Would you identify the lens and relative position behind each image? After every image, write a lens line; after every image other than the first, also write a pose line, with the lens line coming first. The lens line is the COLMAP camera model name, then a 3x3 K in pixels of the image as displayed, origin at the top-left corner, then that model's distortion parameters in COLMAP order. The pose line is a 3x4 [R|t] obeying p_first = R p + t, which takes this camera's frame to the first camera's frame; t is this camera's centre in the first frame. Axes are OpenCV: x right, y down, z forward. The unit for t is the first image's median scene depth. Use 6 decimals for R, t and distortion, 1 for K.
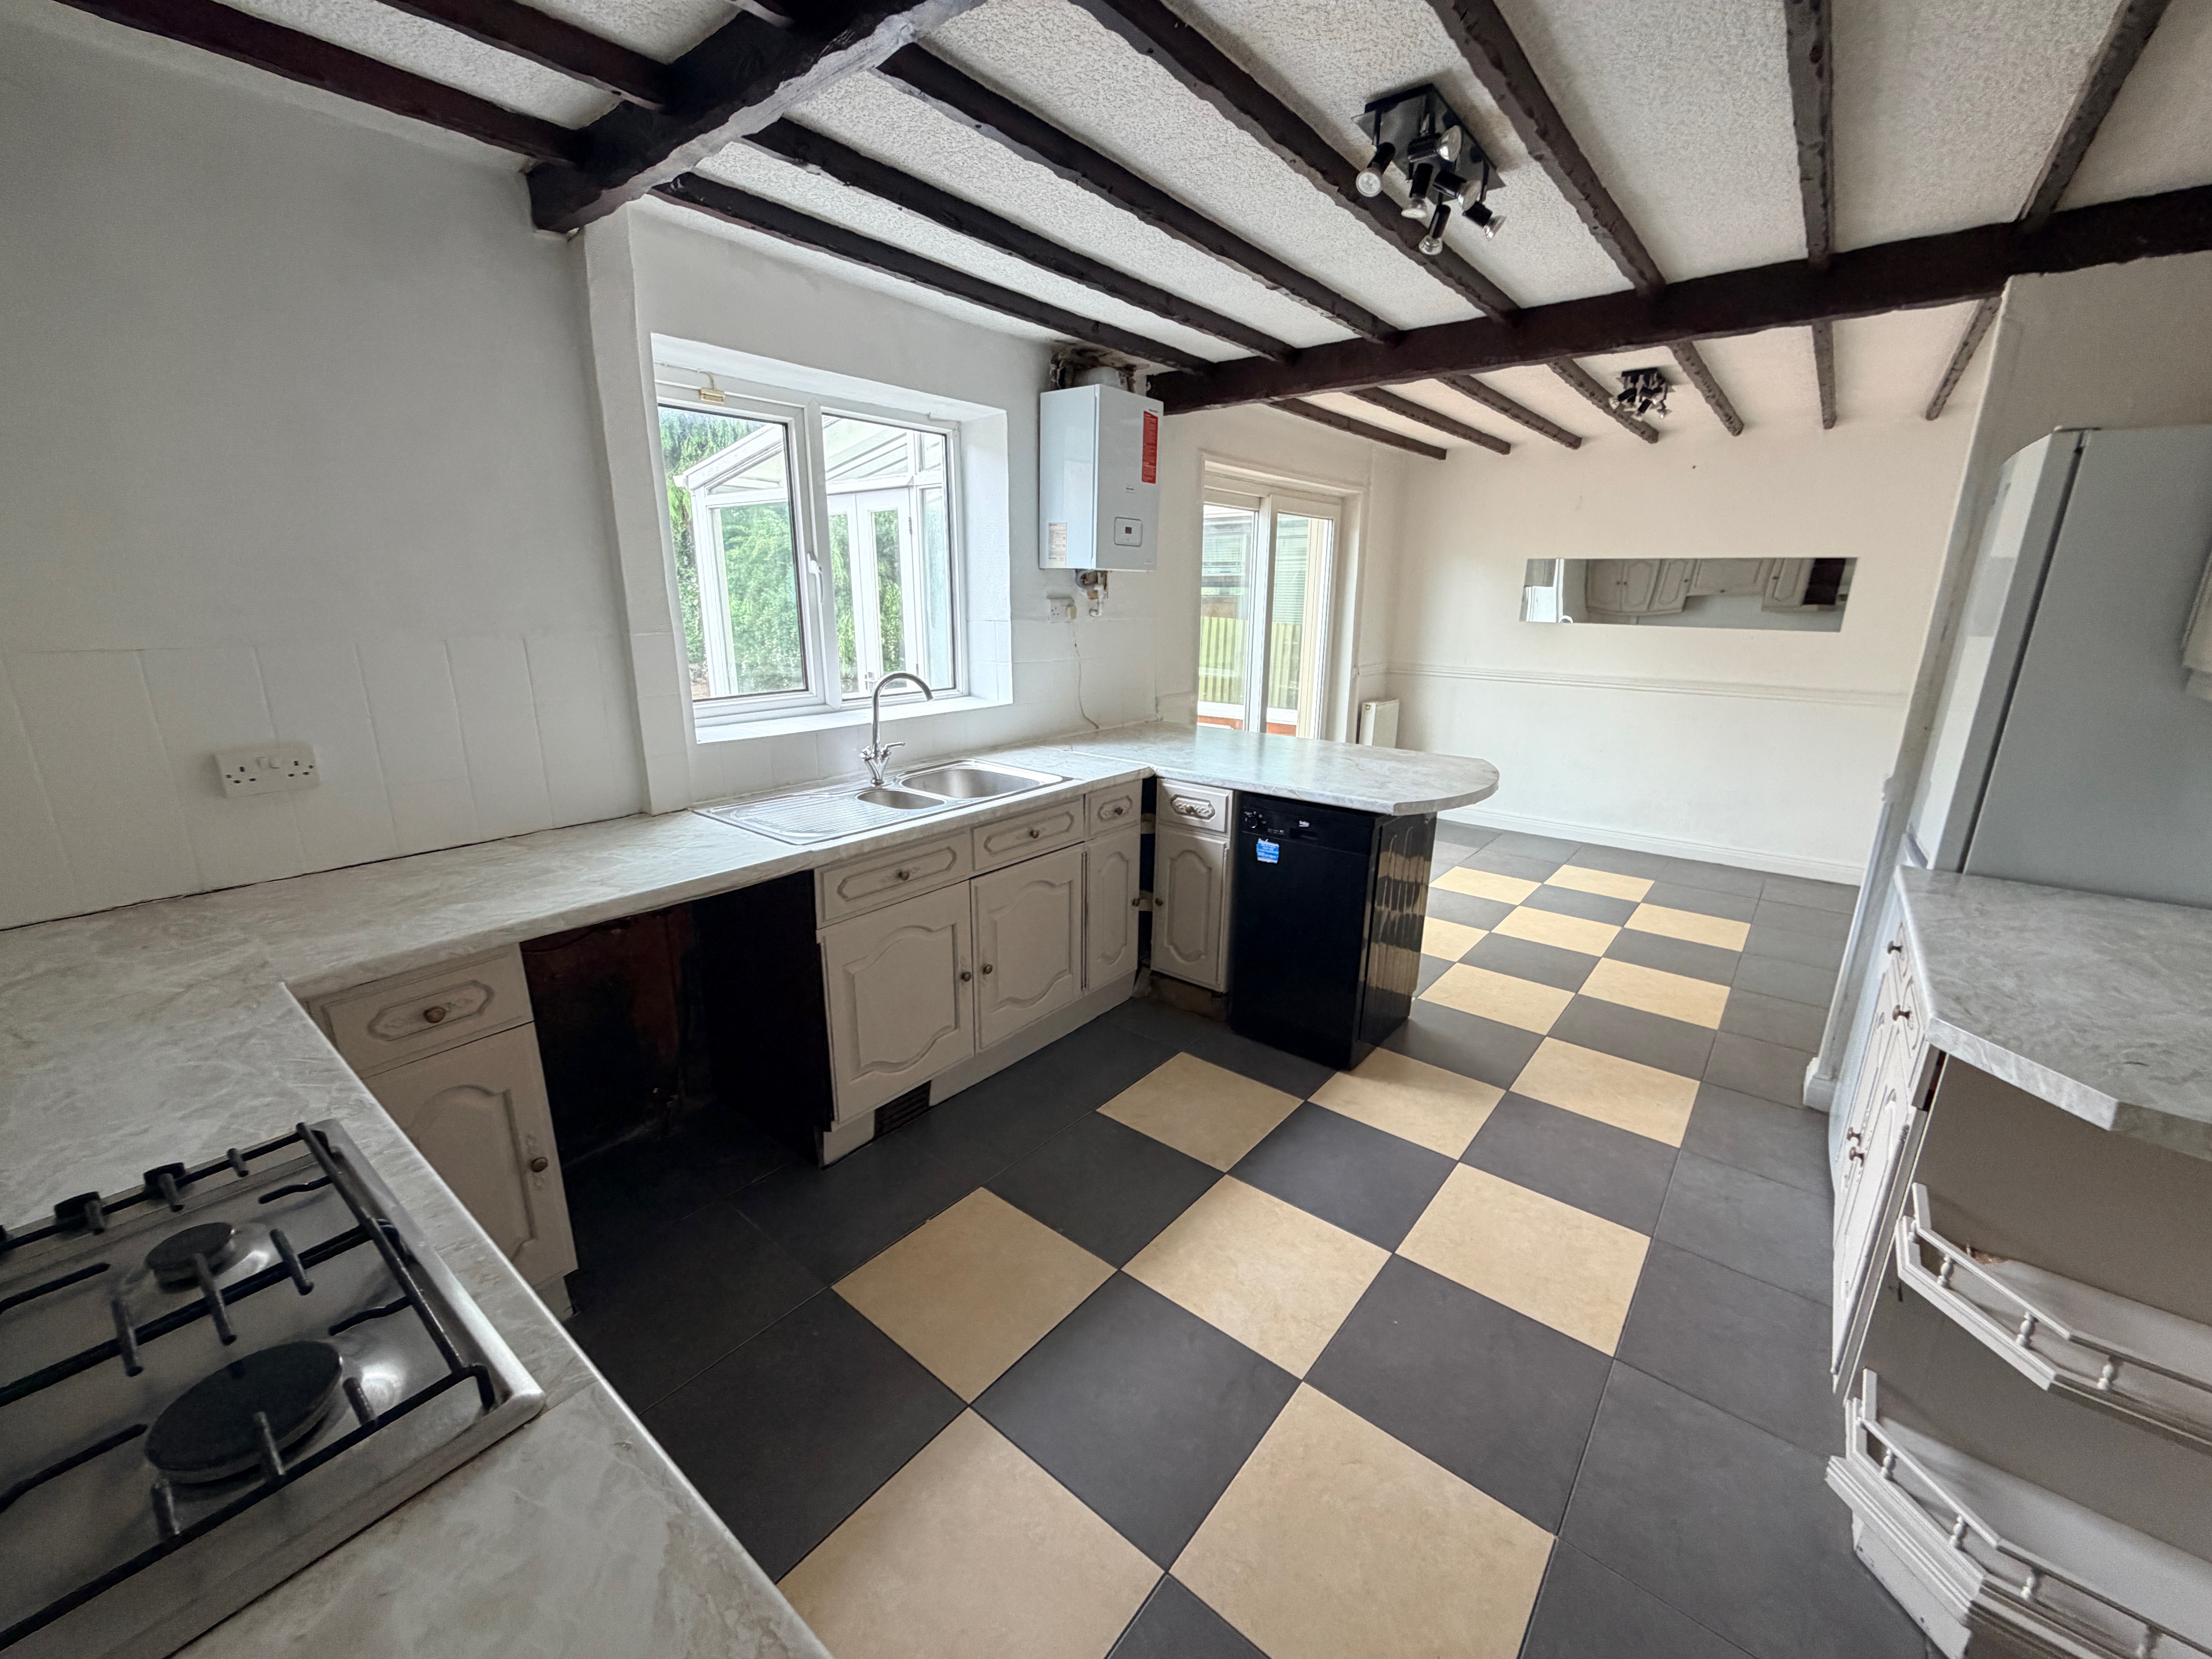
lens RADIAL K [[883.6, 0, 1105.4], [0, 883.6, 829.6], [0, 0, 1]] dist [-0.004343, 0.000103]
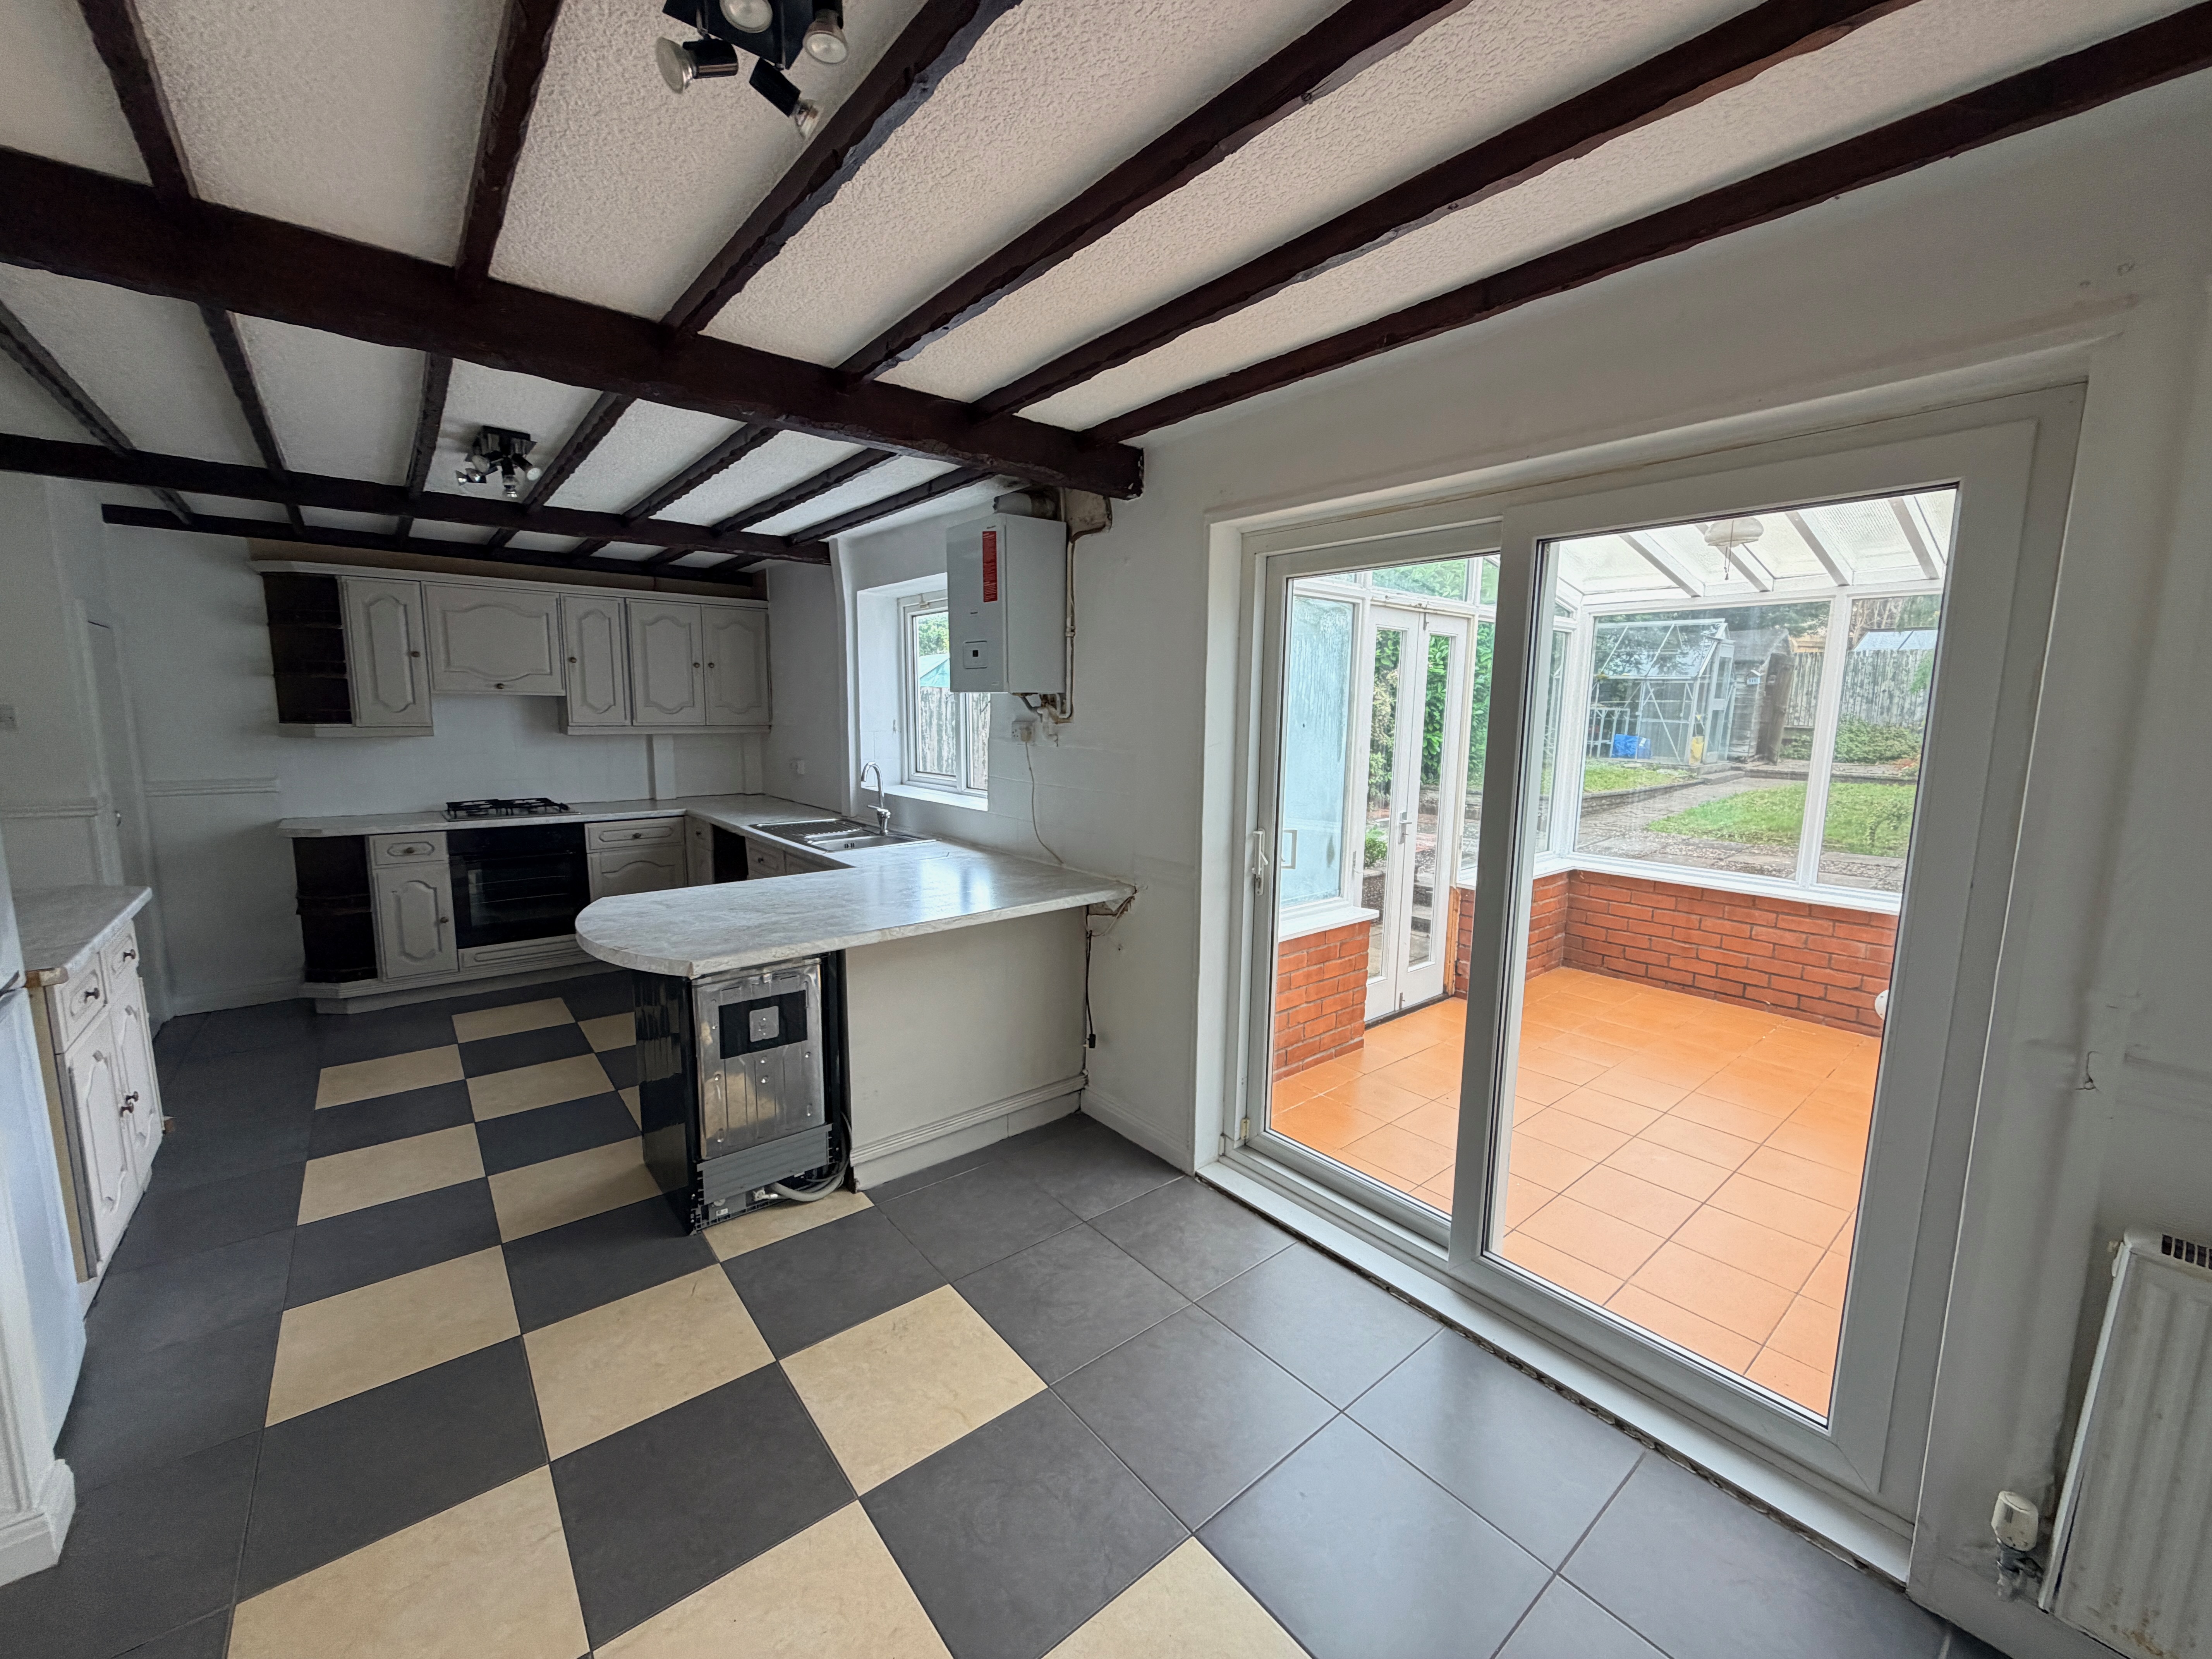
lens RADIAL K [[883.6, 0, 1100.7], [0, 883.6, 829.3], [0, 0, 1]] dist [-0.004343, 0.000103]
pose [[-0.208943, 0.124396, -0.969984, 0.964116], [-0.275639, 0.944170, 0.180460, -0.365934], [0.938278, 0.305071, -0.162990, 1.337604]]
